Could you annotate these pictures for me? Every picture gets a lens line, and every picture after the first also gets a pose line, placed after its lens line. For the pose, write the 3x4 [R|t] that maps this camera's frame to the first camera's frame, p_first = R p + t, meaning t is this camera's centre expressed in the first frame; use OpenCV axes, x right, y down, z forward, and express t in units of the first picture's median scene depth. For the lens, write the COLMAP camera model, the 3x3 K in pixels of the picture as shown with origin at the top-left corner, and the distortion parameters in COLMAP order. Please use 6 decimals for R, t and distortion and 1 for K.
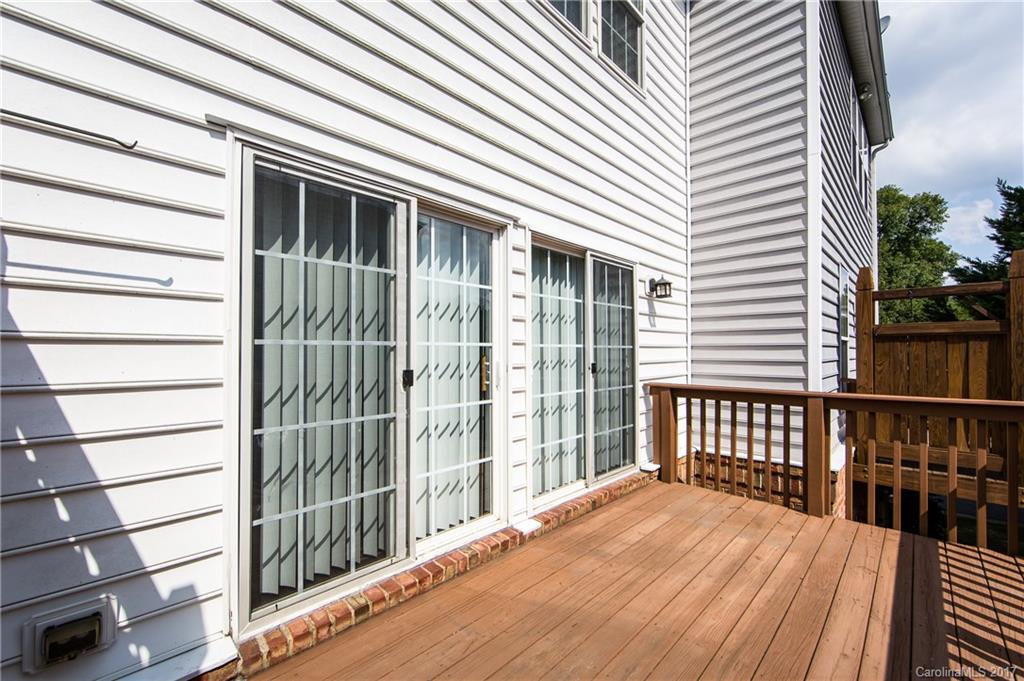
lens RADIAL K [[414.4, 0, 532.7], [0, 414.4, 349.8], [0, 0, 1]] dist [0.002217, -0.000558]
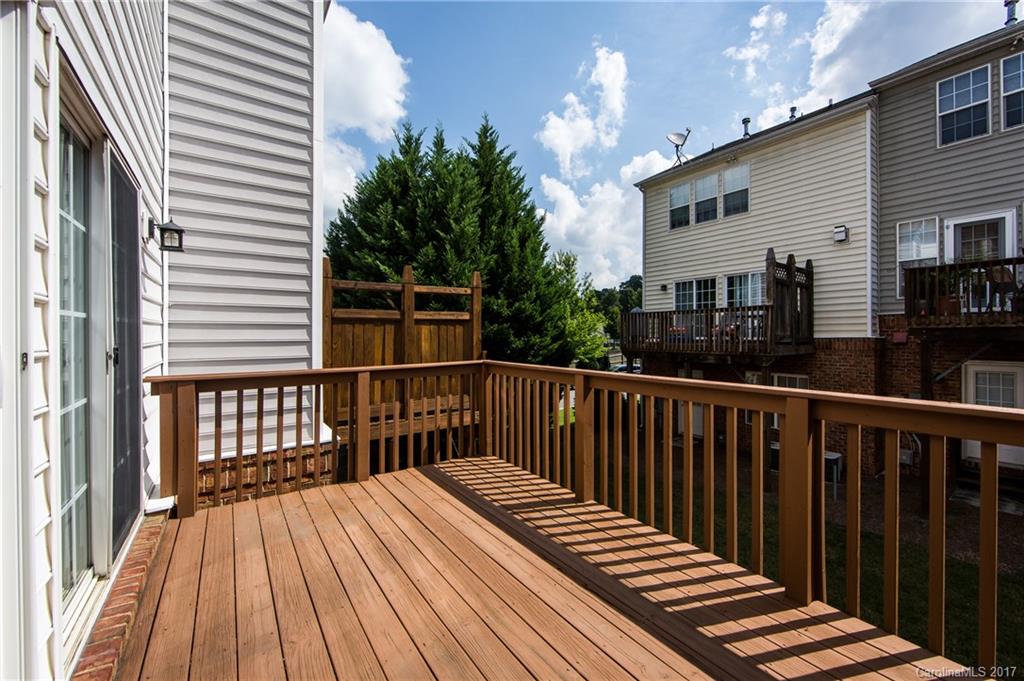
lens RADIAL K [[414.4, 0, 511.9], [0, 414.4, 335.1], [0, 0, 1]] dist [0.002217, -0.000558]
pose [[0.213426, -0.002393, 0.976956, -0.266003], [-0.000118, 0.999997, 0.002475, 0.013476], [-0.976959, -0.000644, 0.213425, 0.345714]]
